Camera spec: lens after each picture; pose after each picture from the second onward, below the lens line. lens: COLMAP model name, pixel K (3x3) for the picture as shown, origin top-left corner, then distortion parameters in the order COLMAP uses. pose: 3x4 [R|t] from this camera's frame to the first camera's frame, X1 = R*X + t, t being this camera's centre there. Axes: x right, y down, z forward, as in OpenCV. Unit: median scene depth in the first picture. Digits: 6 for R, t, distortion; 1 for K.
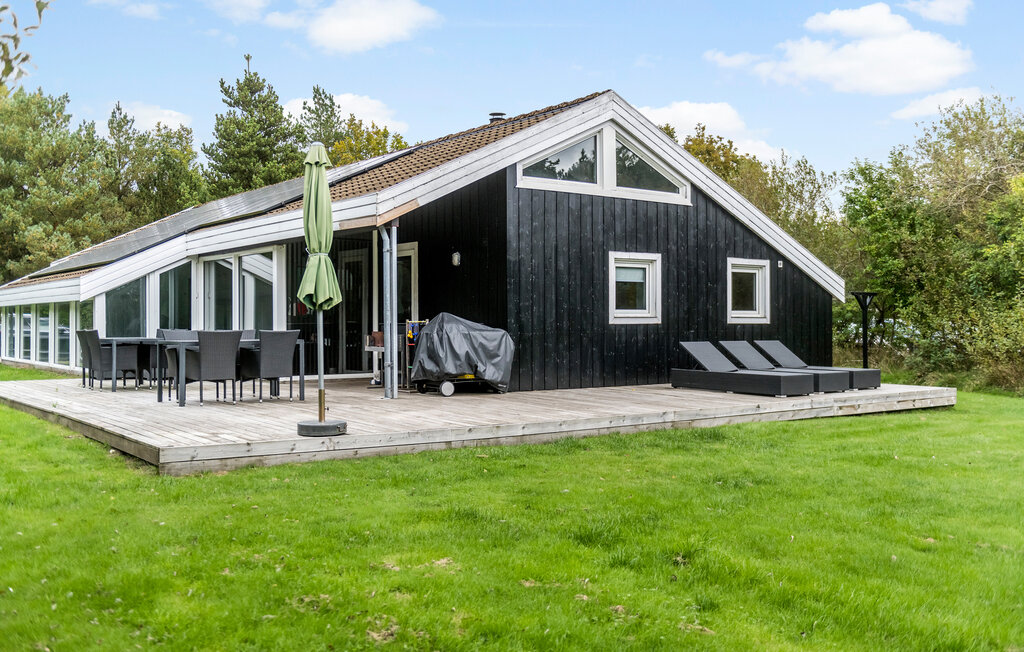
lens RADIAL K [[953.1, 0, 512.0], [0, 953.1, 326.0], [0, 0, 1]] dist [0.003854, 0.000815]
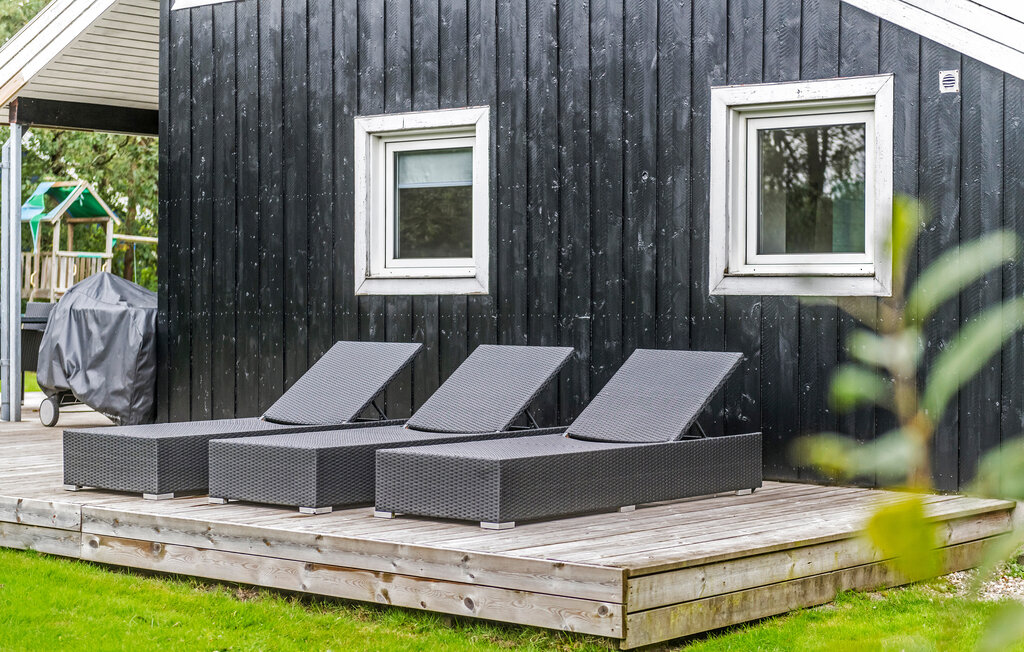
lens RADIAL K [[1956.9, 0, 512.0], [0, 1956.9, 326.0], [0, 0, 1]] dist [-0.017283, -0.083833]
pose [[0.230170, 0.019302, -0.972959, 0.931632], [-0.006277, 0.999812, 0.018349, -0.004346], [0.973130, 0.001884, 0.230248, 0.862854]]
